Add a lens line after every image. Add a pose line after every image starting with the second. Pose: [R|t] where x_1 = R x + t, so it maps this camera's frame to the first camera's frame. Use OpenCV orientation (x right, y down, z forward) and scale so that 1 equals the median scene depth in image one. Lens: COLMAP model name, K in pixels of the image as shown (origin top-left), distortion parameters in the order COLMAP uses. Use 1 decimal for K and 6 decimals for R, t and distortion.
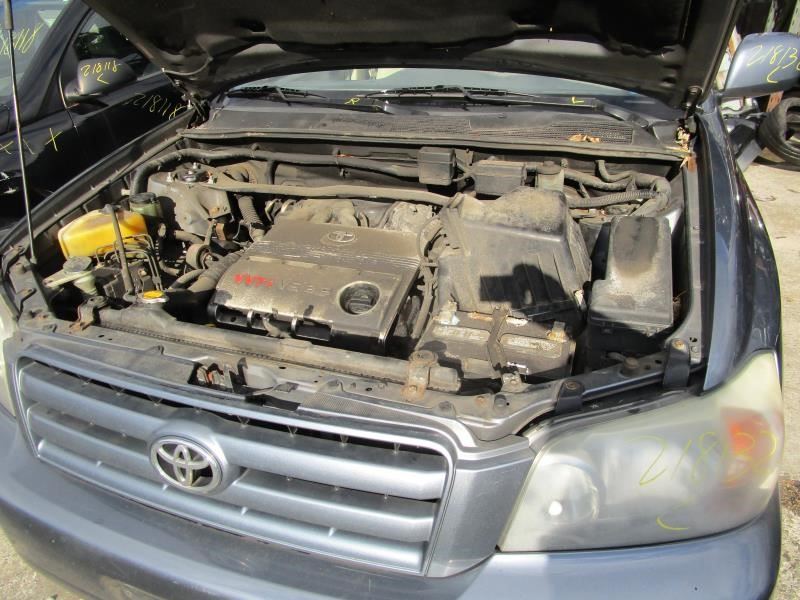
lens RADIAL K [[574.4, 0, 401.1], [0, 574.4, 298.0], [0, 0, 1]] dist [-0.023103, -0.006849]
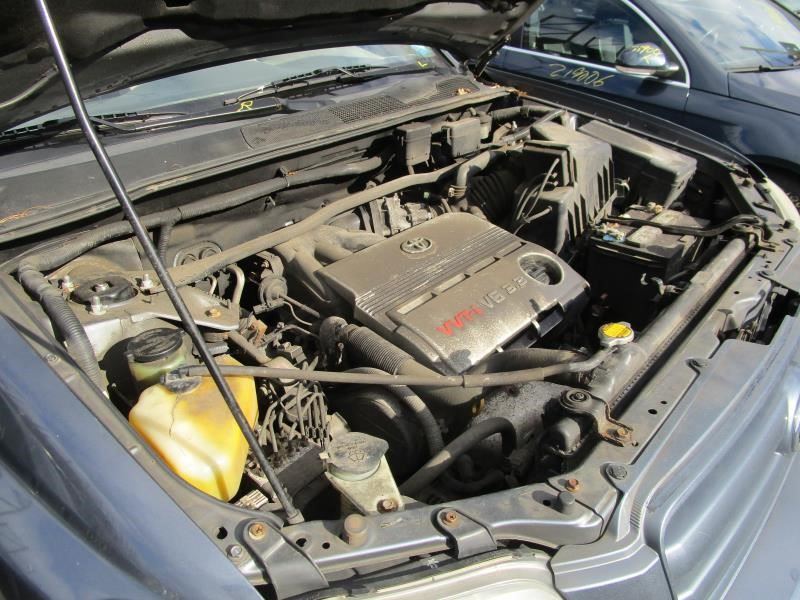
lens RADIAL K [[574.4, 0, 402.7], [0, 574.4, 299.6], [0, 0, 1]] dist [-0.023103, -0.006849]
pose [[0.380373, -0.429938, 0.818822, -0.748645], [0.460240, 0.855953, 0.235636, -0.223553], [-0.802182, 0.287225, 0.523456, 0.557720]]
